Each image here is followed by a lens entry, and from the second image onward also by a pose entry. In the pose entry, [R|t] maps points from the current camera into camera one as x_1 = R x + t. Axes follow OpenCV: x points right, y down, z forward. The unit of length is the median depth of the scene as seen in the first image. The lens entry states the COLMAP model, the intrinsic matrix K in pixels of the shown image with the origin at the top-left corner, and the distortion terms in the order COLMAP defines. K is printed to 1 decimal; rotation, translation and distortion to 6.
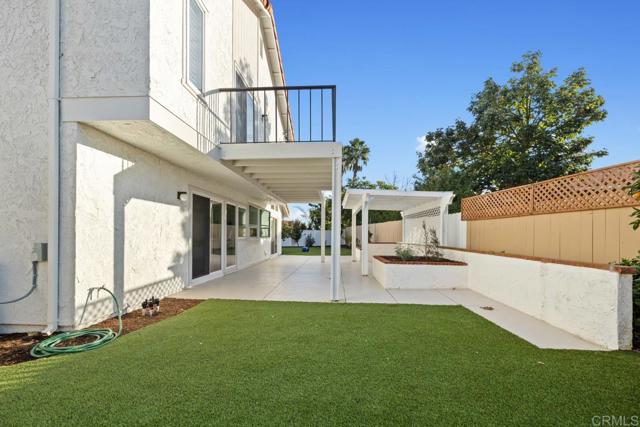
lens RADIAL K [[275.4, 0, 318.3], [0, 275.4, 230.3], [0, 0, 1]] dist [0.000718, 0.000357]
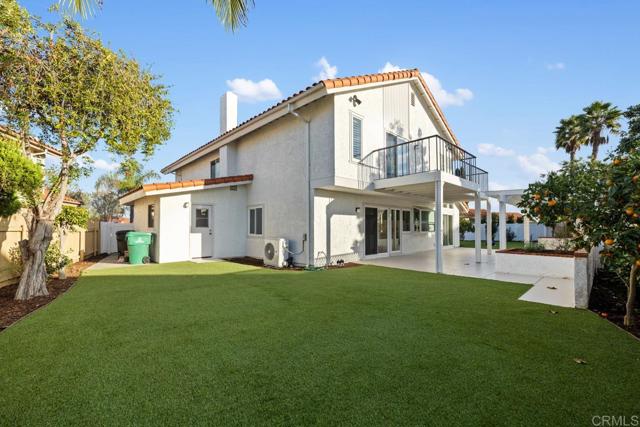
lens RADIAL K [[275.4, 0, 318.3], [0, 275.4, 230.3], [0, 0, 1]] dist [0.000718, 0.000357]
pose [[0.732003, 0.010433, -0.681221, 0.595845], [0.010478, 0.999592, 0.026568, -0.039825], [0.681221, -0.026586, 0.731595, -0.567915]]
